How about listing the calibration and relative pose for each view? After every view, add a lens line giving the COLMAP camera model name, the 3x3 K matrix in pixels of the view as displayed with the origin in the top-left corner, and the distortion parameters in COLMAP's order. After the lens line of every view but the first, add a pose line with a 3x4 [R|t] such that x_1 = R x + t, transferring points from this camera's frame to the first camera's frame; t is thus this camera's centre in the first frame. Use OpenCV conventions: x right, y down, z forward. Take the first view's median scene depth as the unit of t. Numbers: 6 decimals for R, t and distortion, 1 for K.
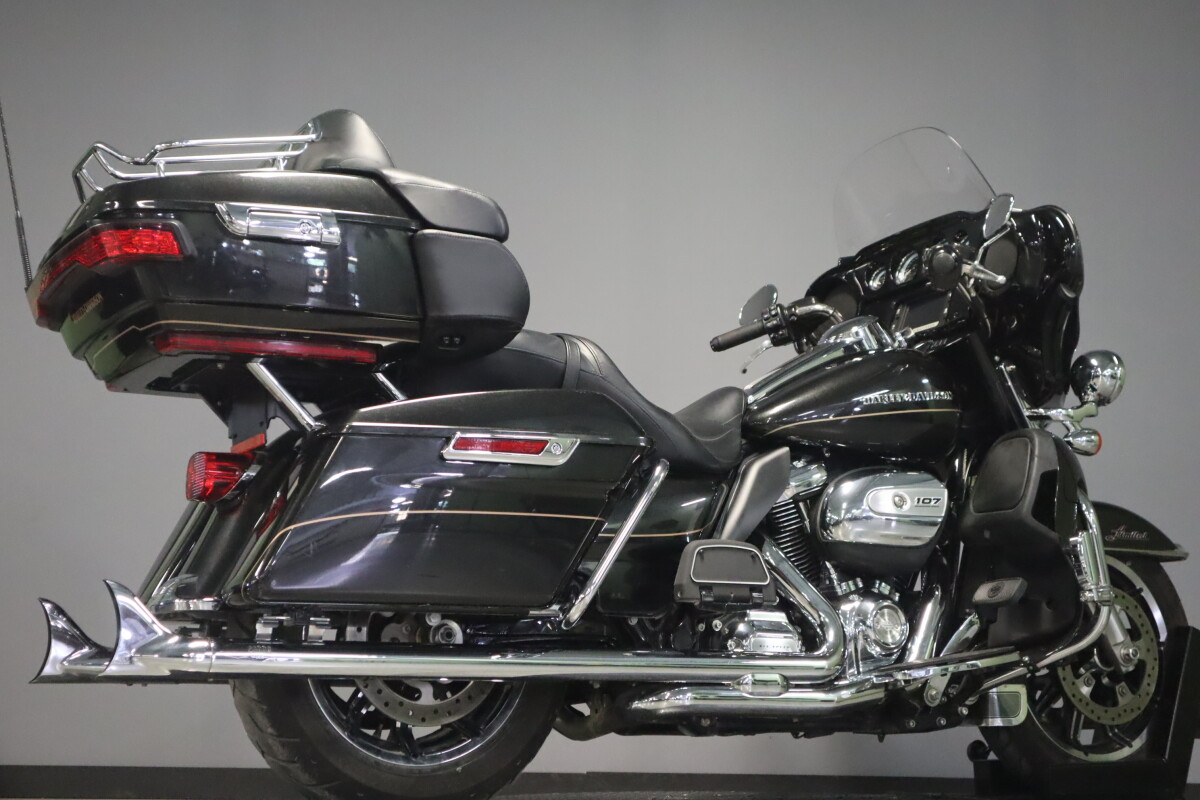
lens RADIAL K [[1746.2, 0, 603.6], [0, 1746.2, 400.6], [0, 0, 1]] dist [0.096812, 0.000000]
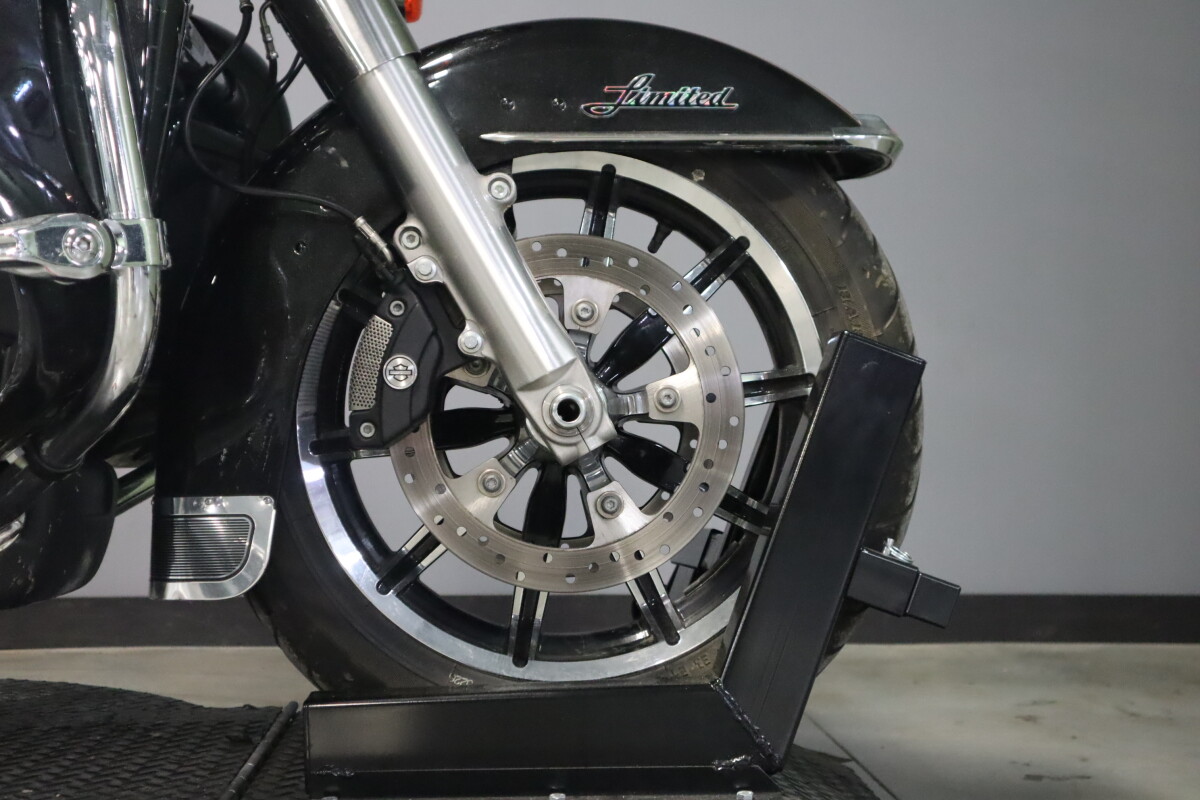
lens RADIAL K [[1588.1, 0, 595.8], [0, 1588.1, 396.9], [0, 0, 1]] dist [-0.017883, 0.000000]
pose [[0.899322, -0.016370, -0.436980, 0.490698], [0.082673, 0.987642, 0.133146, 0.105683], [0.429400, -0.155868, 0.889562, 0.772801]]
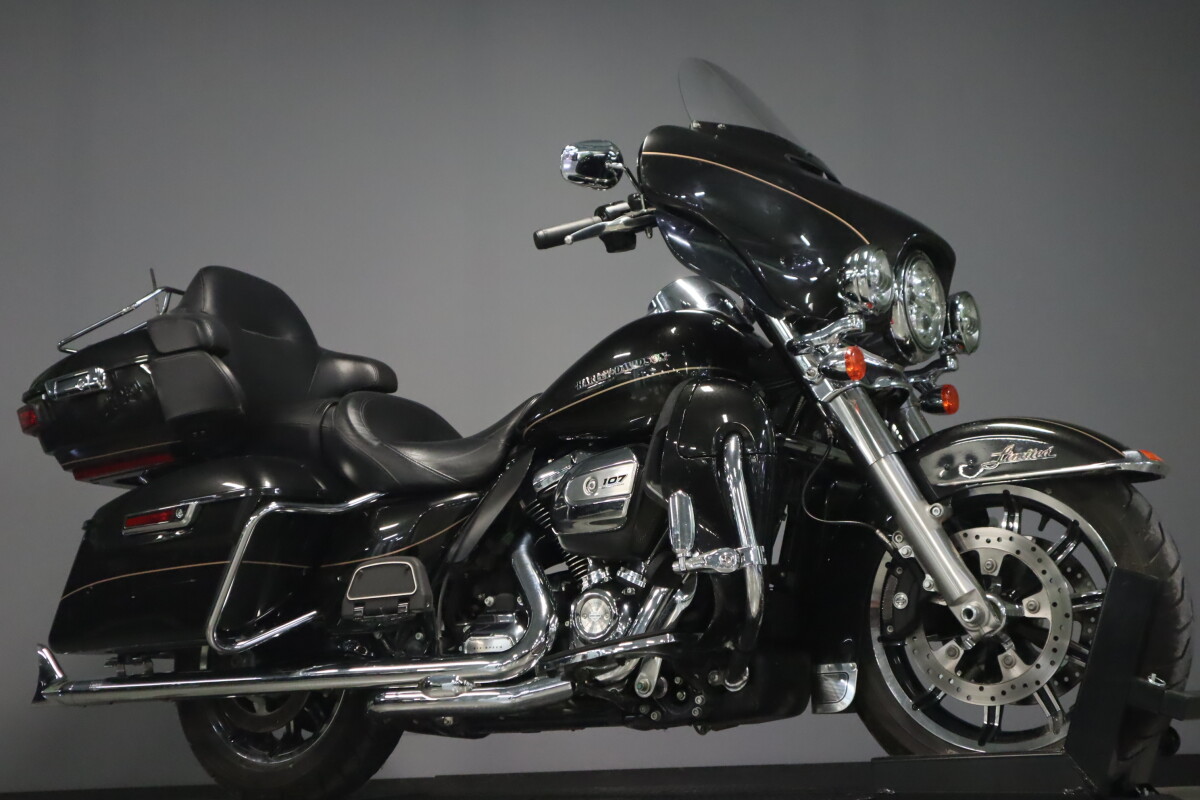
lens RADIAL K [[1746.2, 0, 592.4], [0, 1746.2, 404.8], [0, 0, 1]] dist [0.096812, 0.000000]
pose [[0.454094, -0.173728, -0.873852, 0.999271], [0.189667, 0.977173, -0.095709, 0.104708], [0.870532, -0.122280, 0.476678, 0.545097]]
